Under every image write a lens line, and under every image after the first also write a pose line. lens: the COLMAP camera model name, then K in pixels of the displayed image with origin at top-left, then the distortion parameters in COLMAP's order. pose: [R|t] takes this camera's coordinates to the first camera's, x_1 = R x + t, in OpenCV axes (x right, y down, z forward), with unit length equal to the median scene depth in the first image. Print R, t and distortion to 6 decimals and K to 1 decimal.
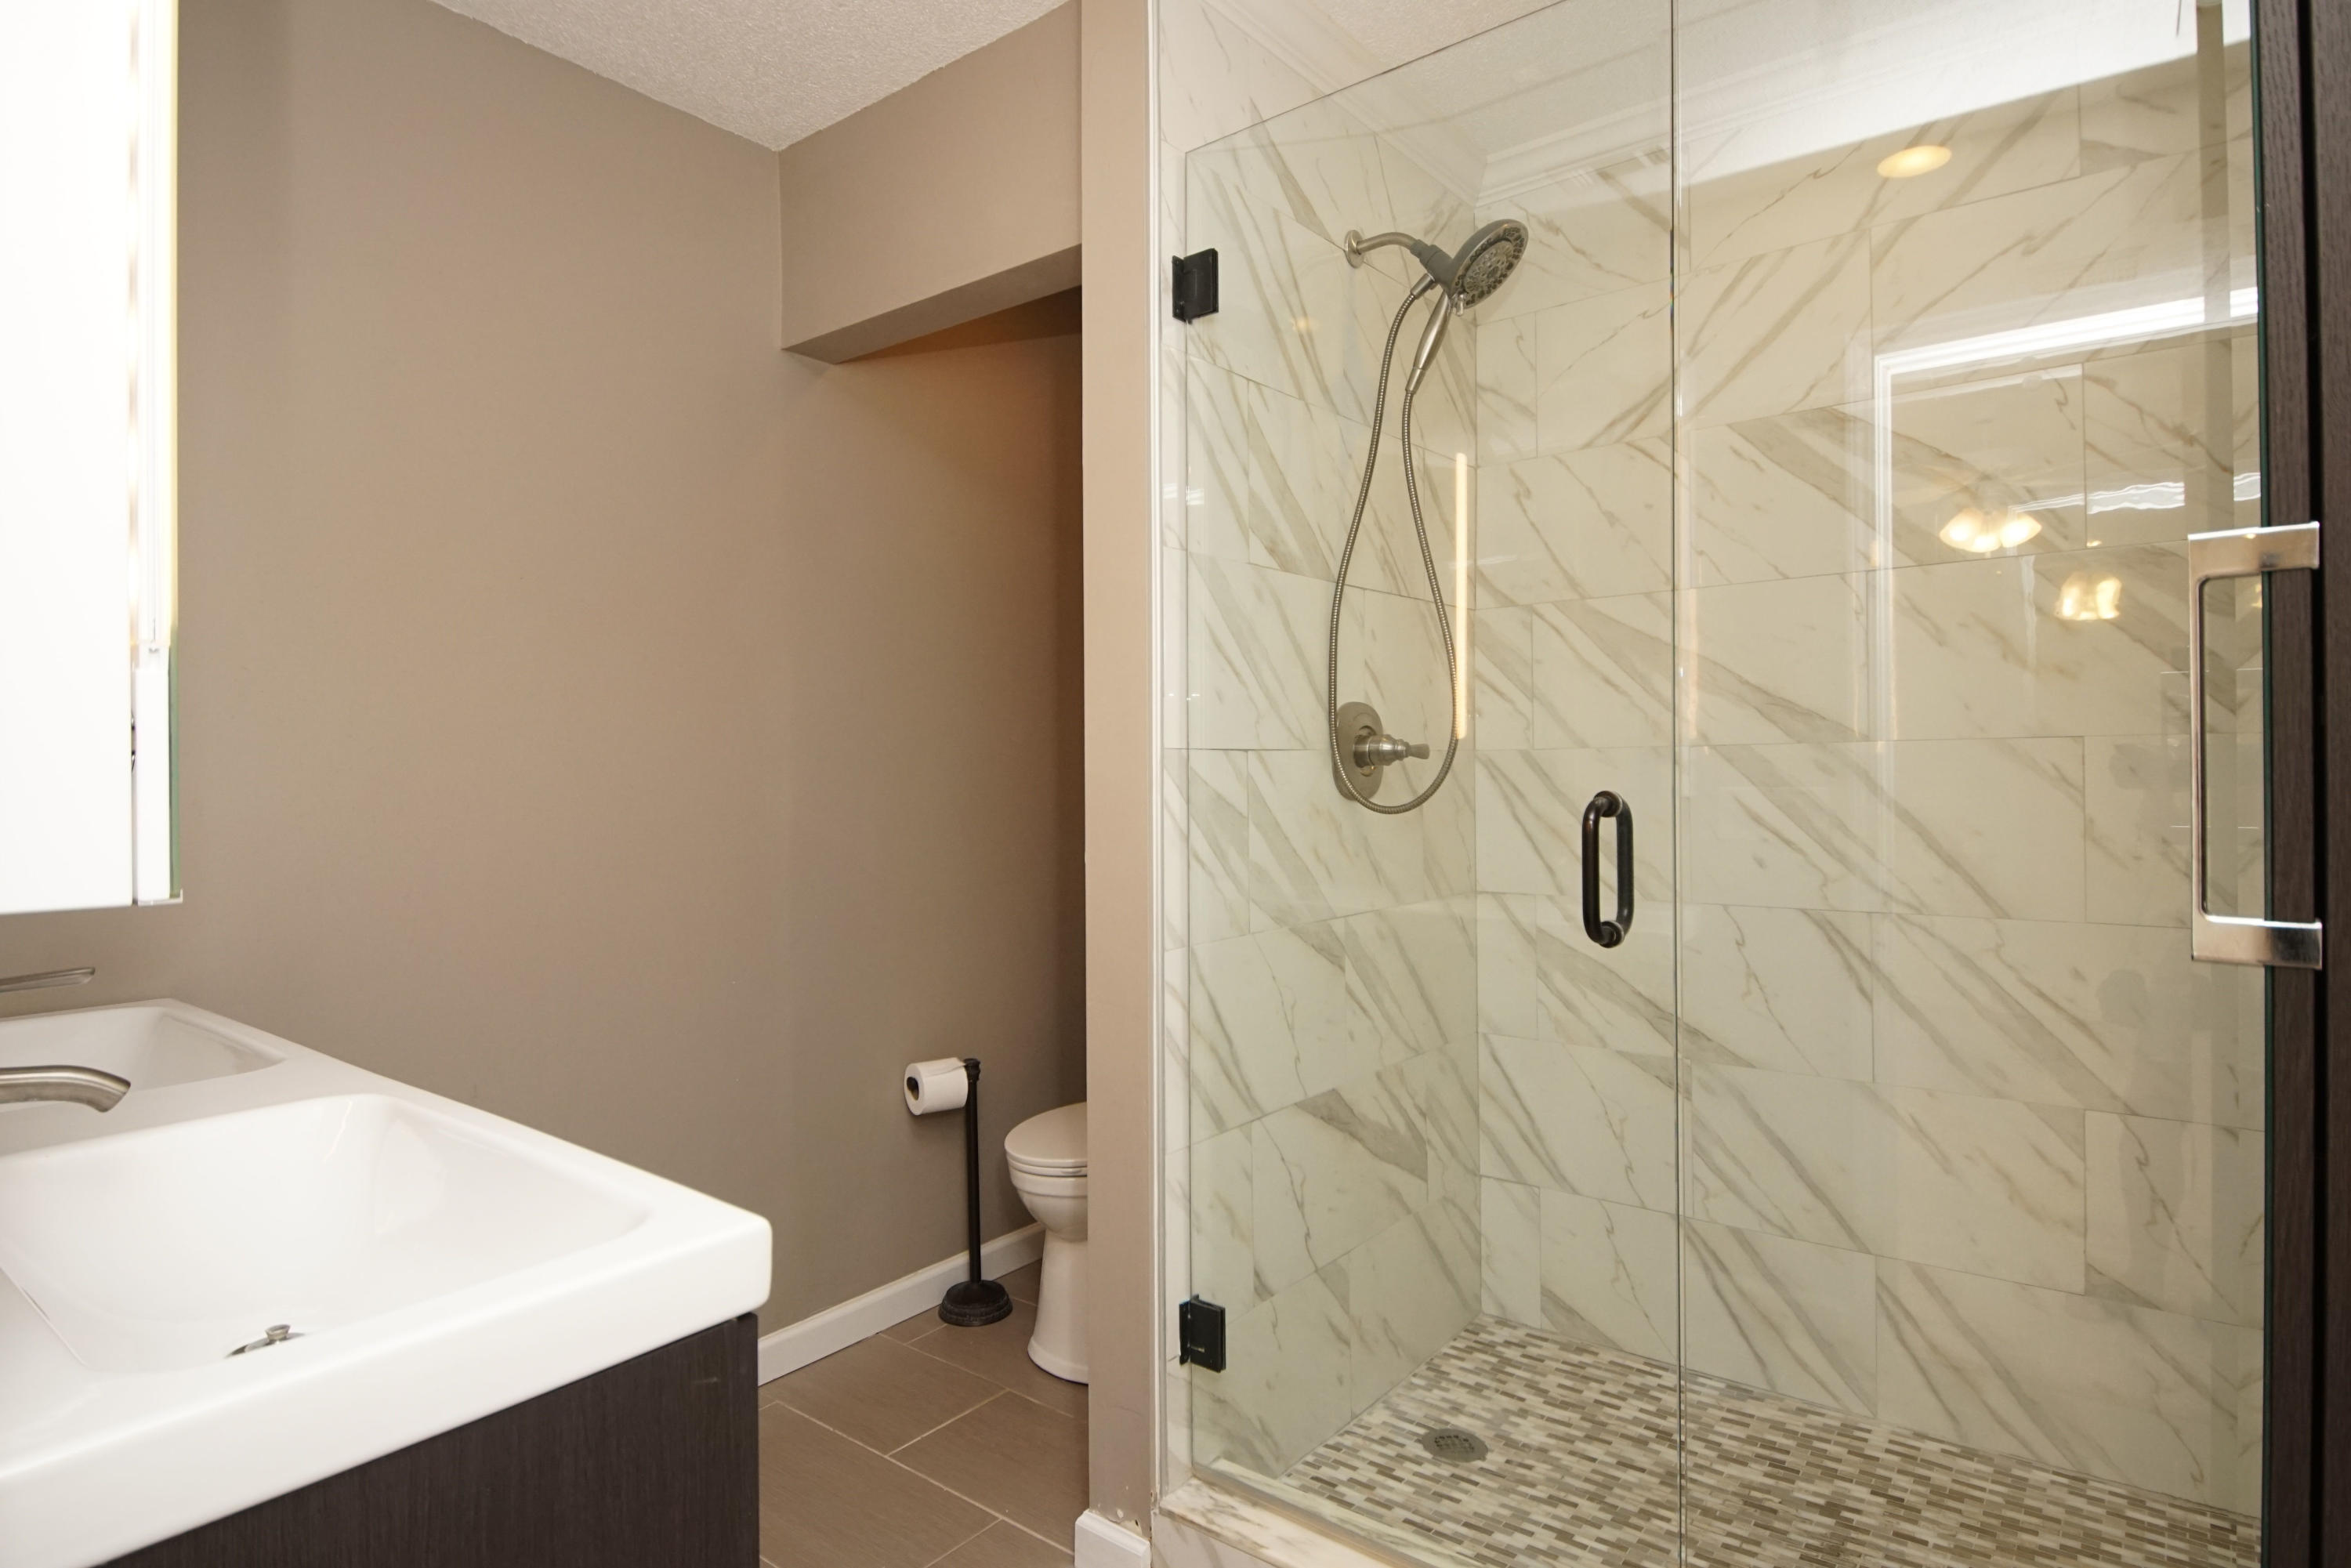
lens RADIAL K [[1252.9, 0, 1156.3], [0, 1252.9, 771.3], [0, 0, 1]] dist [0.040805, -0.041940]
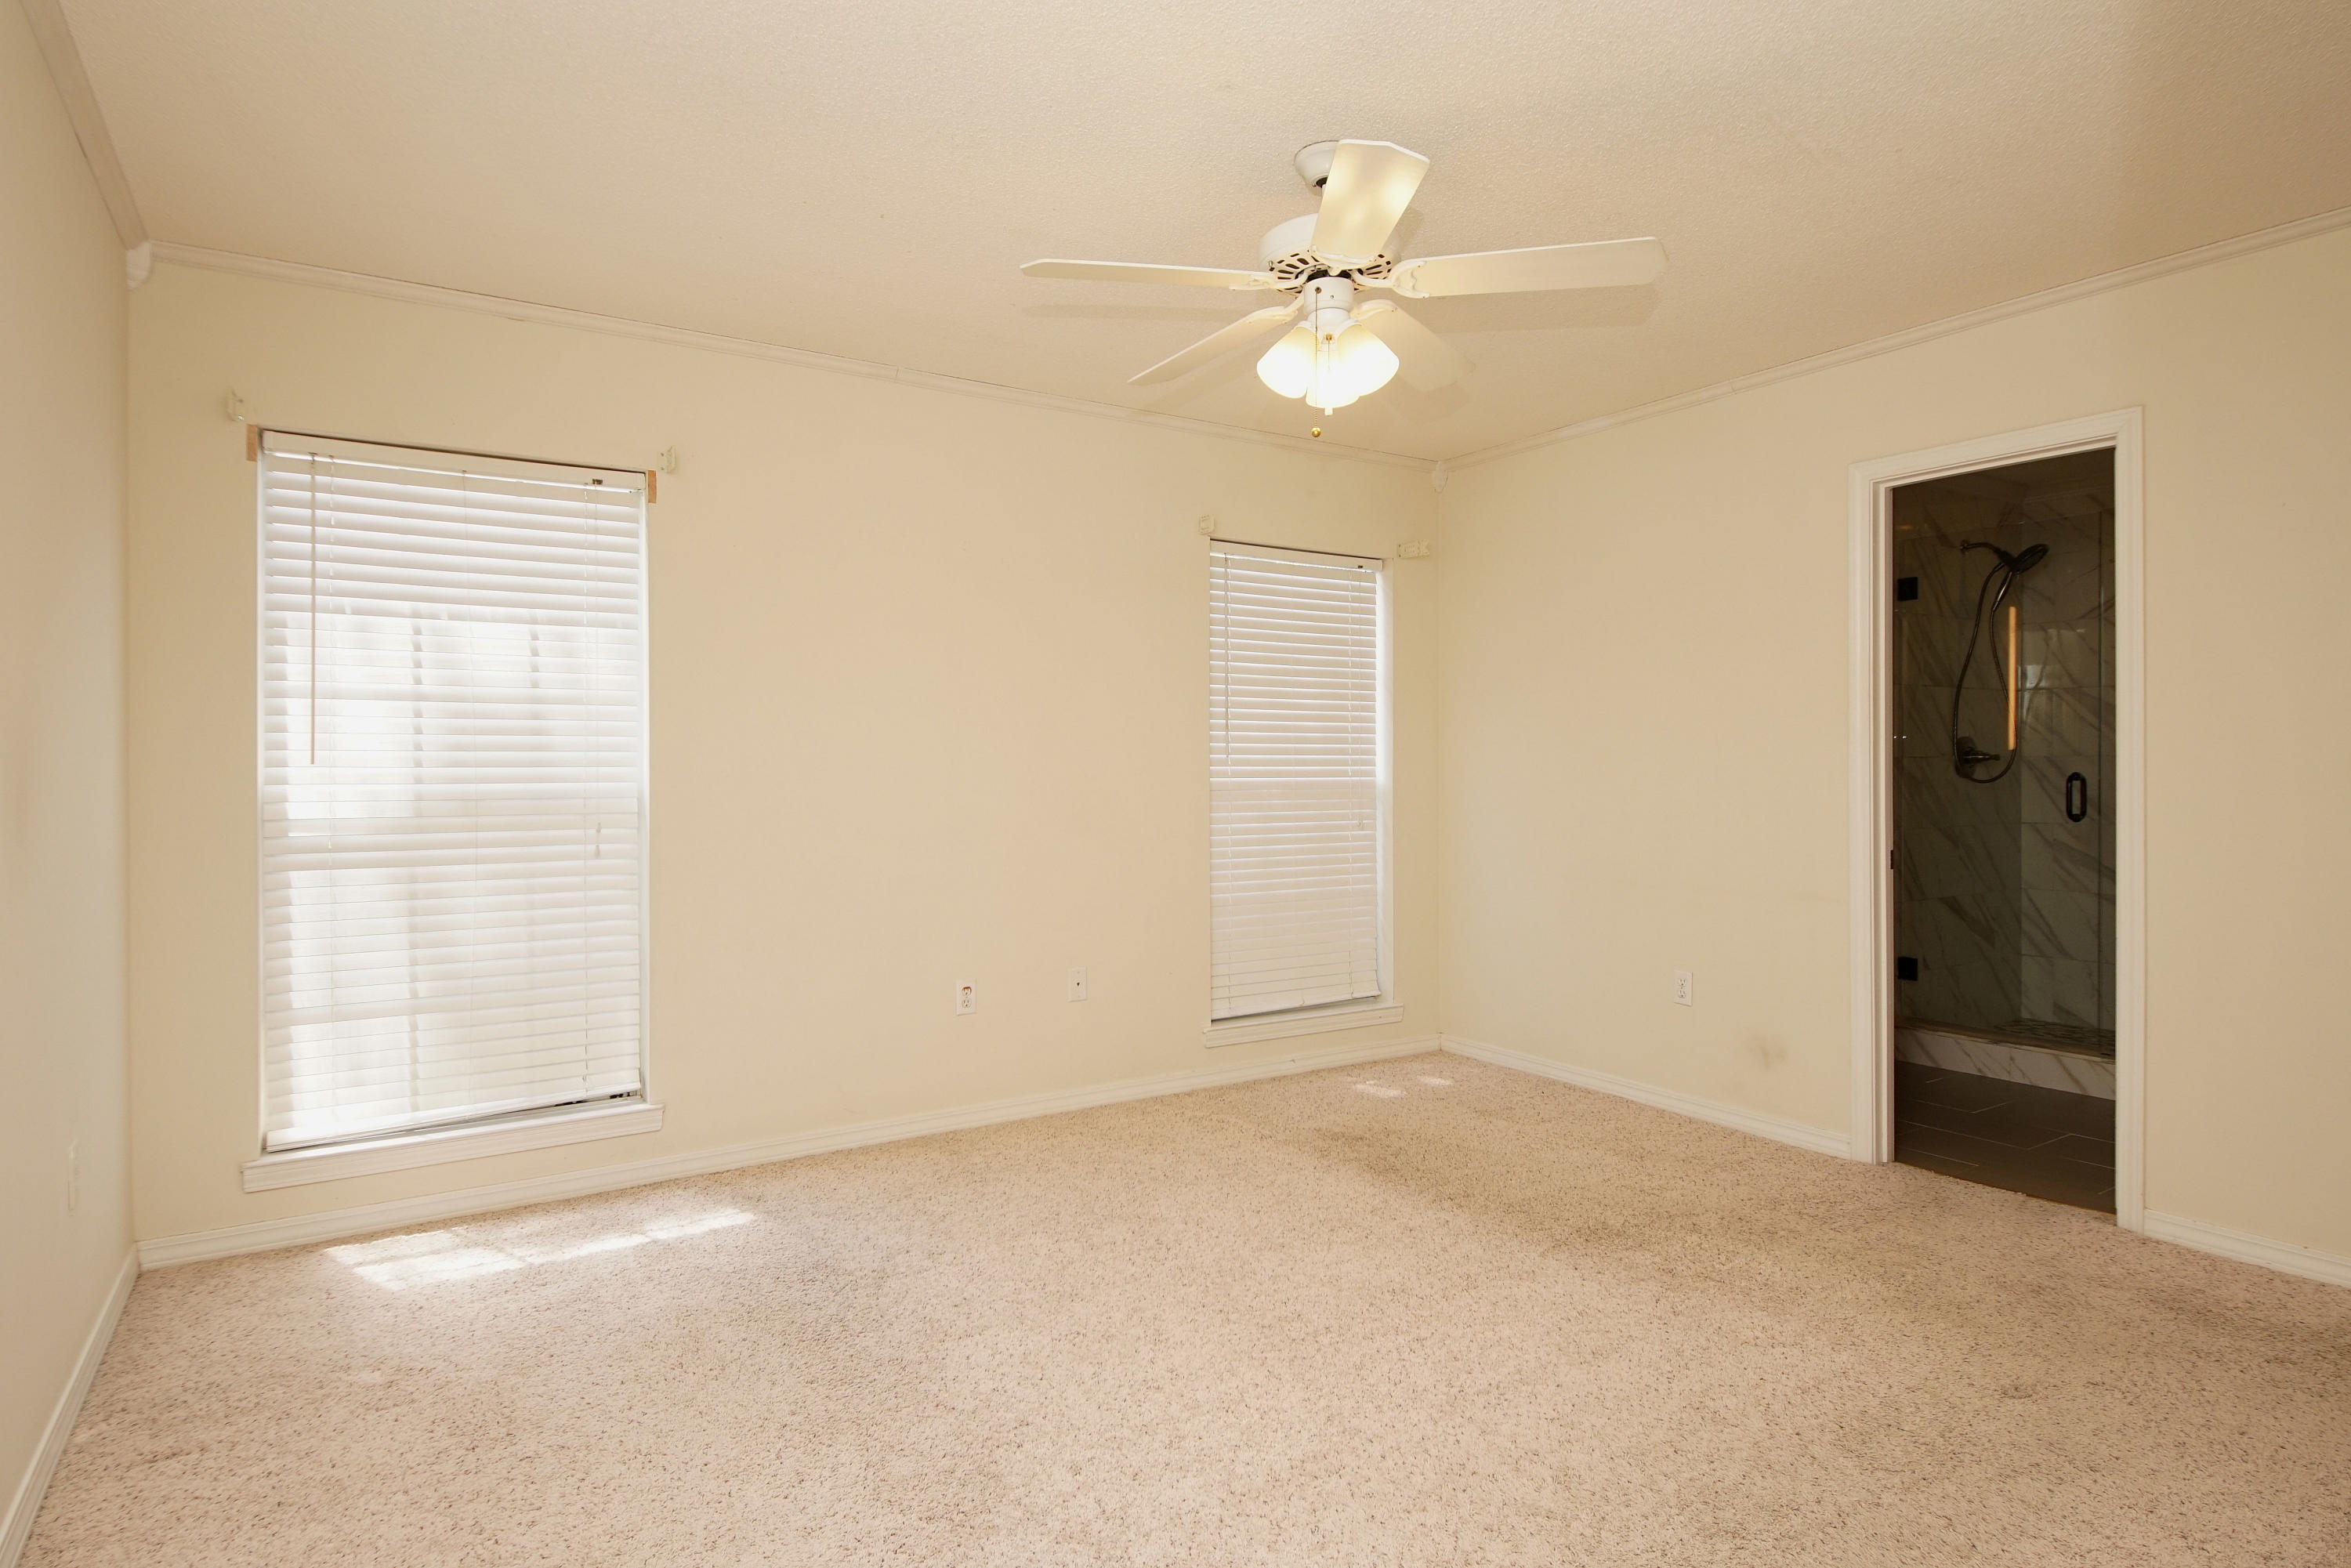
lens RADIAL K [[1252.9, 0, 1156.3], [0, 1252.9, 771.3], [0, 0, 1]] dist [0.040805, -0.041940]
pose [[0.944142, 0.007539, -0.329453, -0.500613], [-0.005798, 0.999964, 0.006266, 0.004644], [0.329488, -0.004005, 0.944151, -1.784777]]
